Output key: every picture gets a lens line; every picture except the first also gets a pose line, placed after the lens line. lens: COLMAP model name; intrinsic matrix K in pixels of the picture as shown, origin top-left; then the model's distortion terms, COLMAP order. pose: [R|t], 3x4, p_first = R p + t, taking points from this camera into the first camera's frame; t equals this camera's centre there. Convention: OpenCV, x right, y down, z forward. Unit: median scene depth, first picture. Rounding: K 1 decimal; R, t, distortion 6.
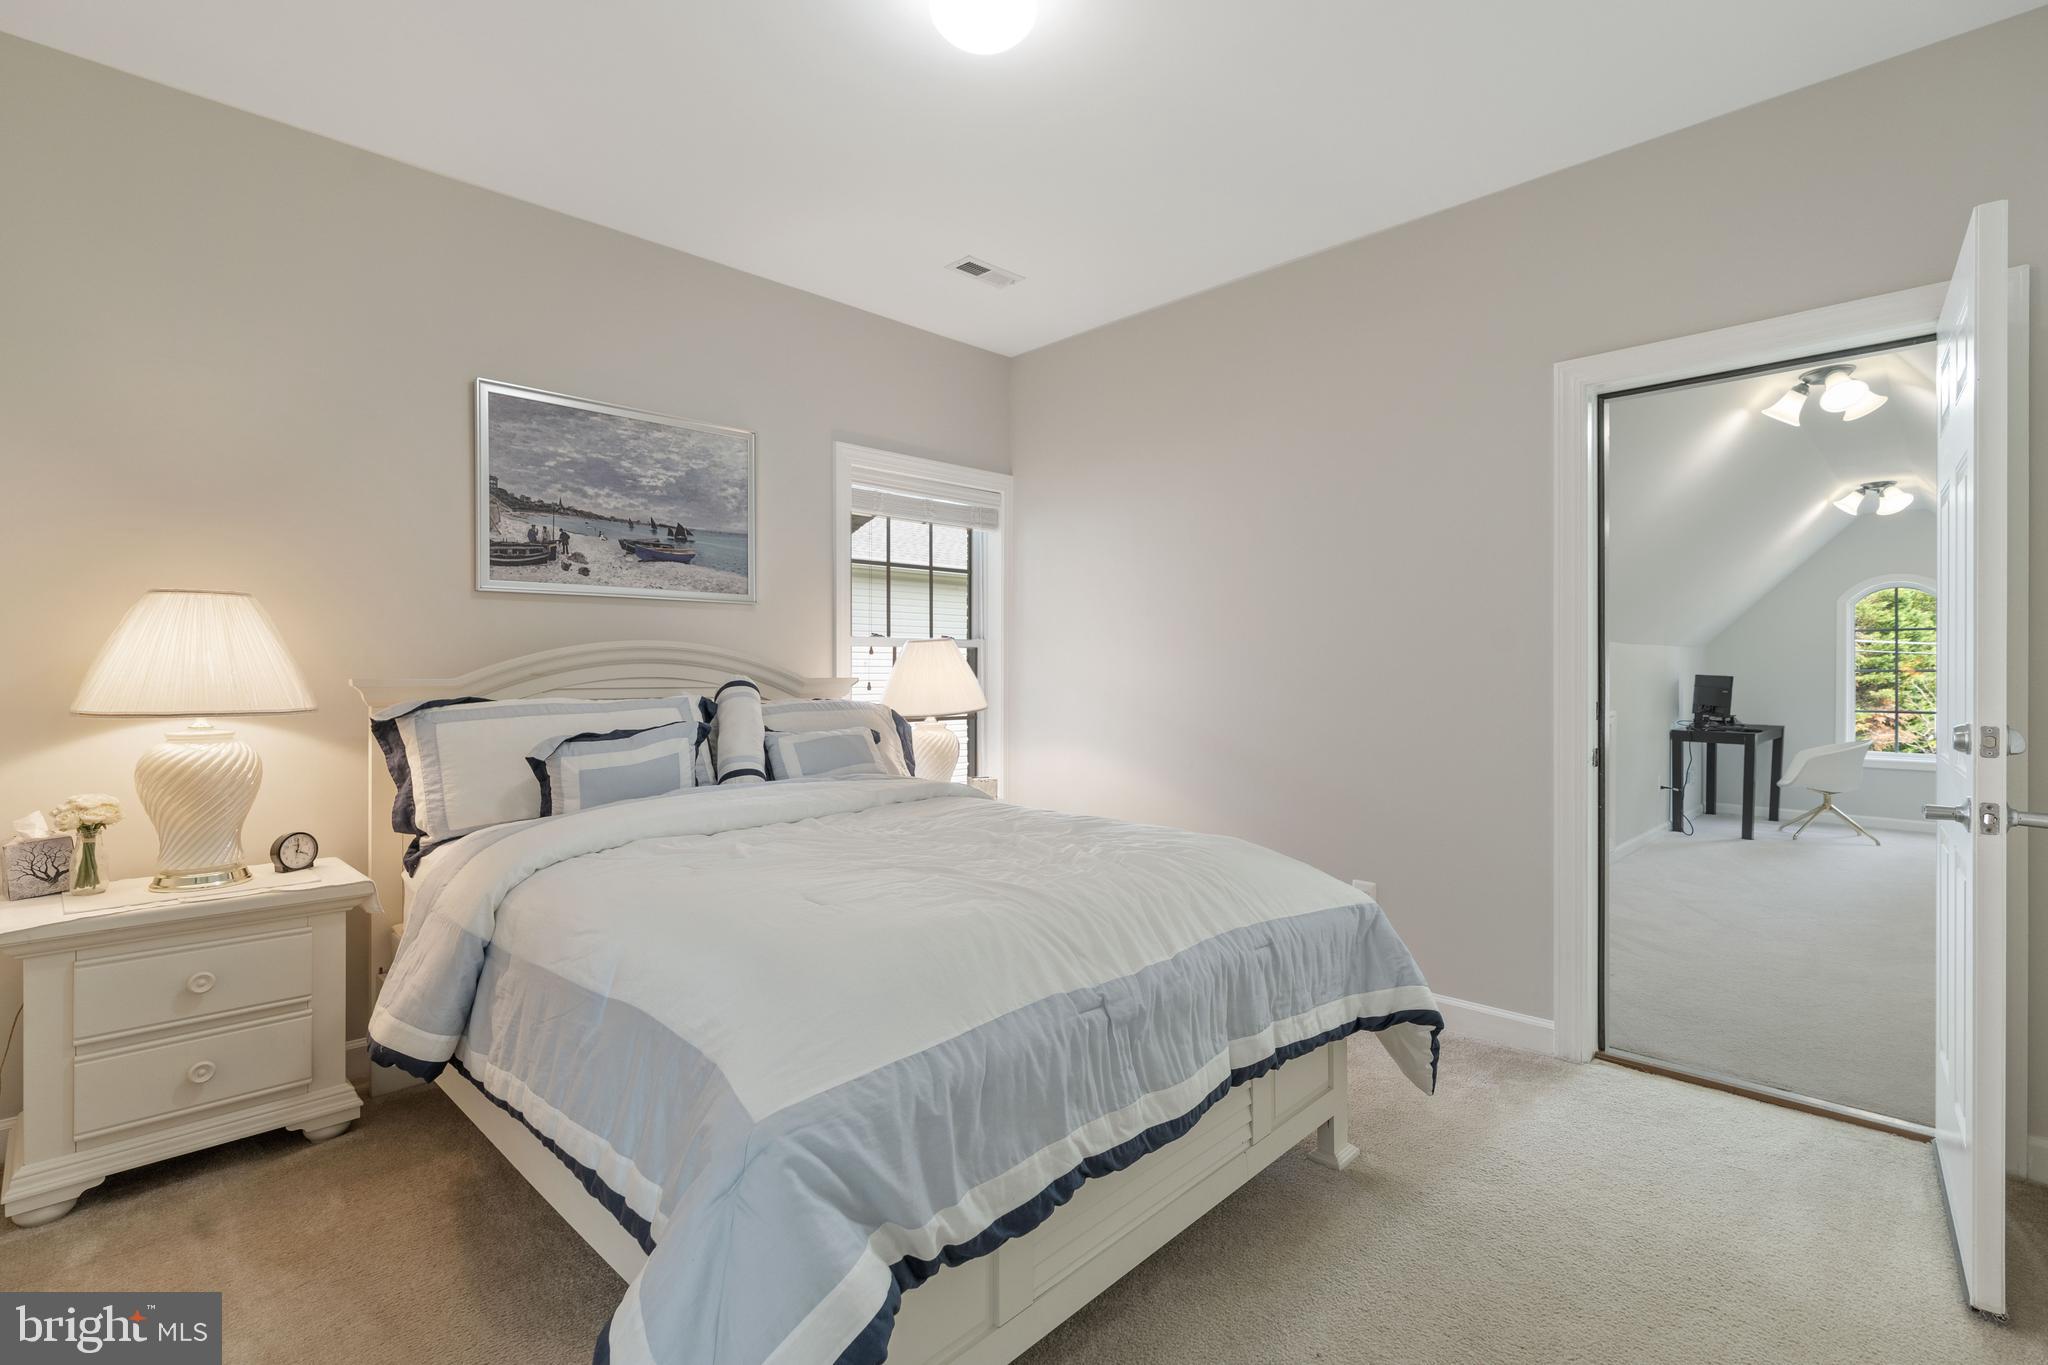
lens RADIAL K [[937.3, 0, 1035.1], [0, 937.3, 668.9], [0, 0, 1]] dist [-0.006687, 0.003845]
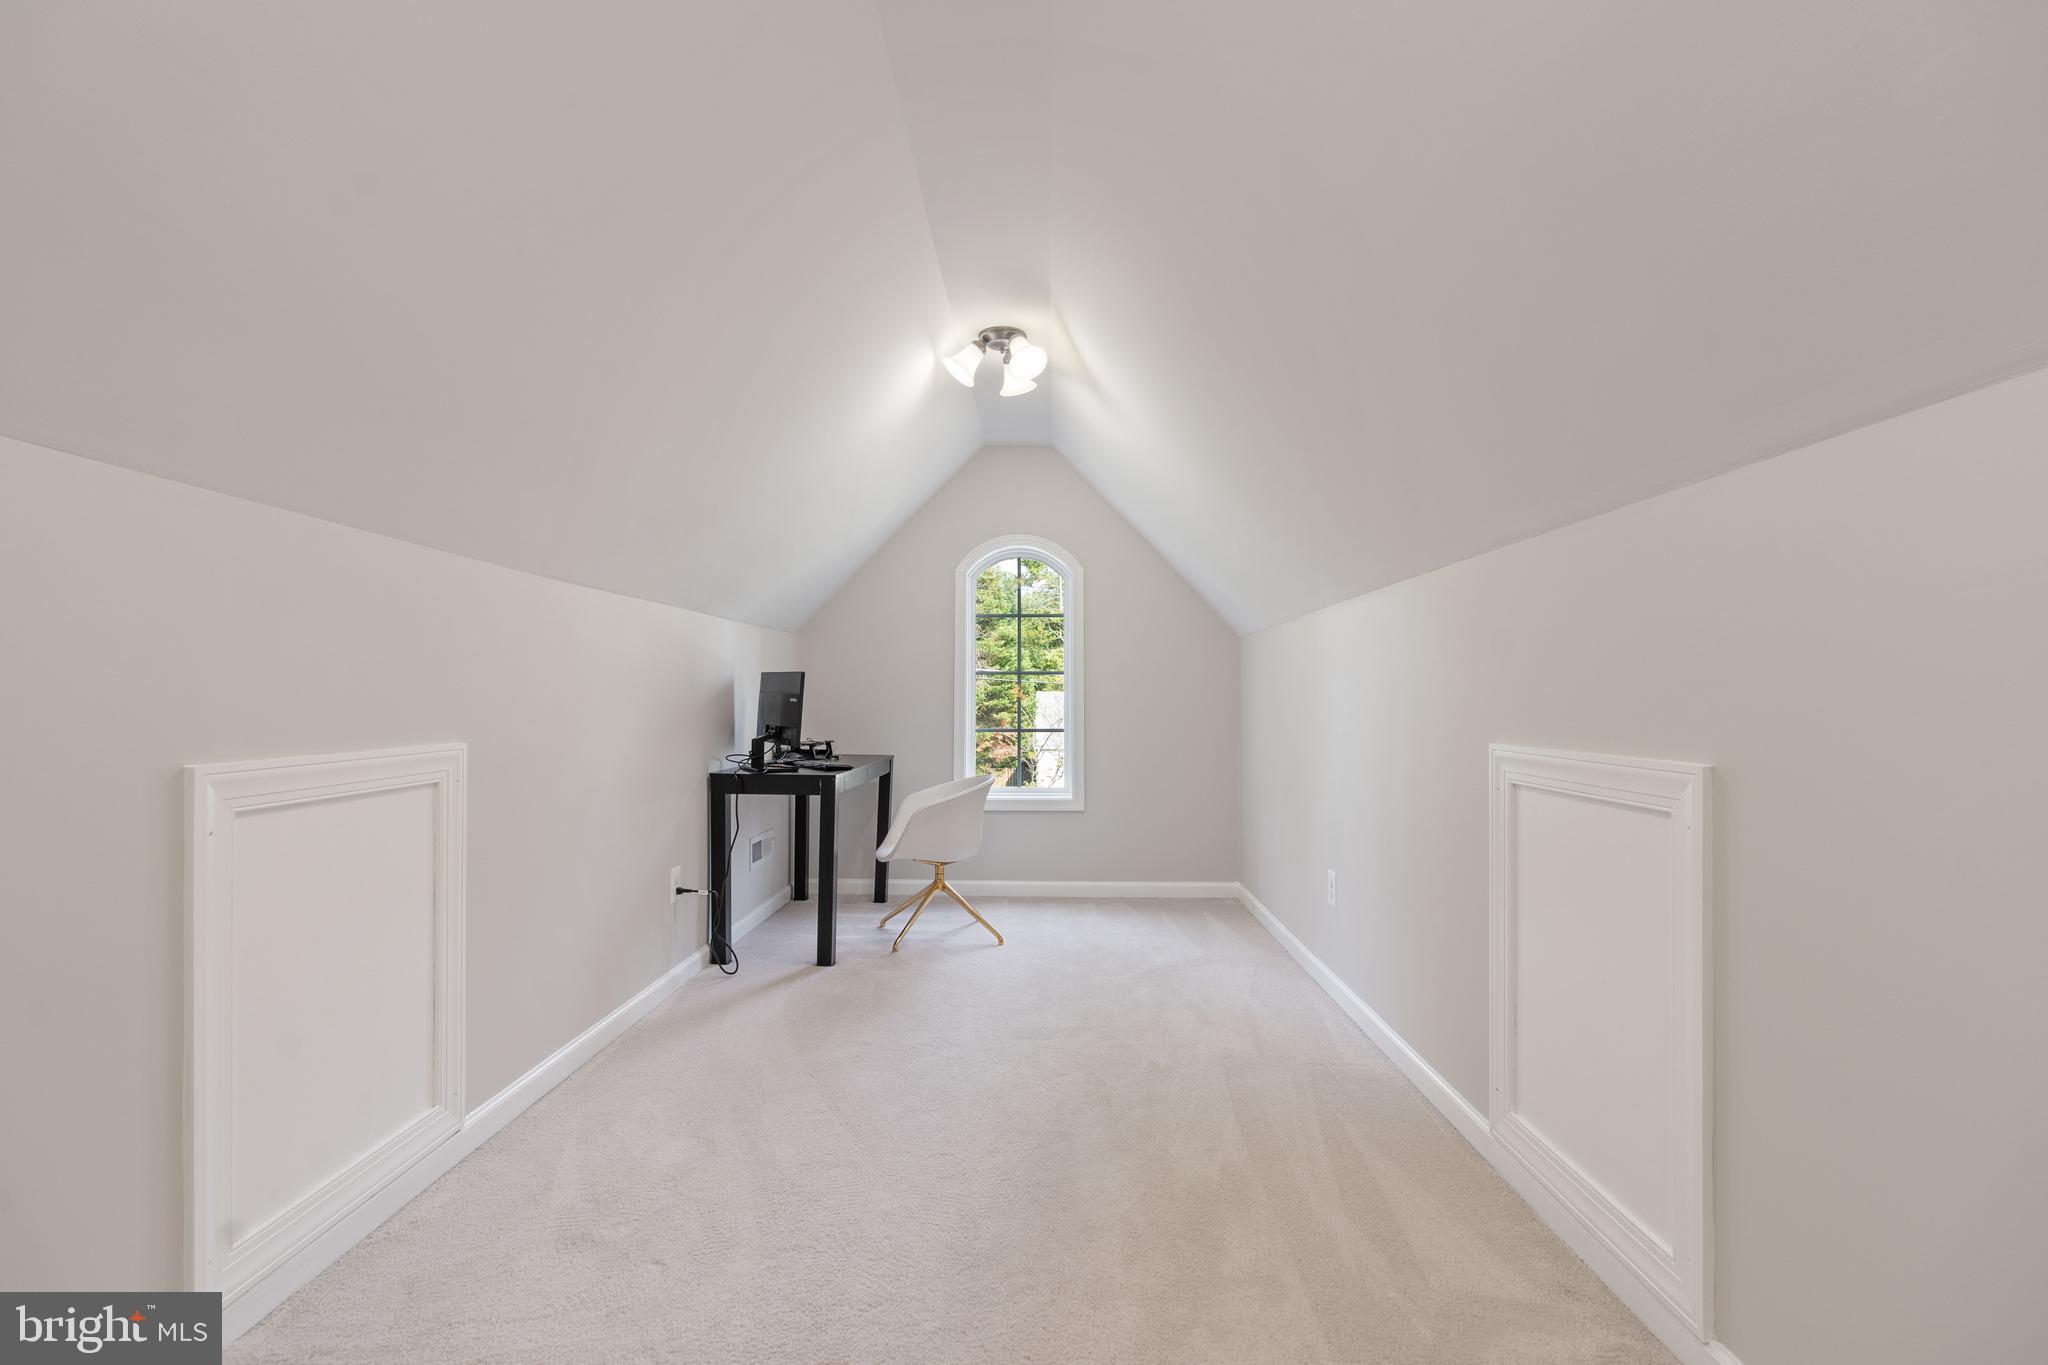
lens RADIAL K [[937.3, 0, 1024.9], [0, 937.3, 690.6], [0, 0, 1]] dist [-0.006687, 0.003845]
pose [[0.722877, 0.006863, 0.690942, 0.442253], [-0.000074, 0.999951, -0.009855, 0.023732], [-0.690976, 0.007073, 0.722843, 0.493167]]
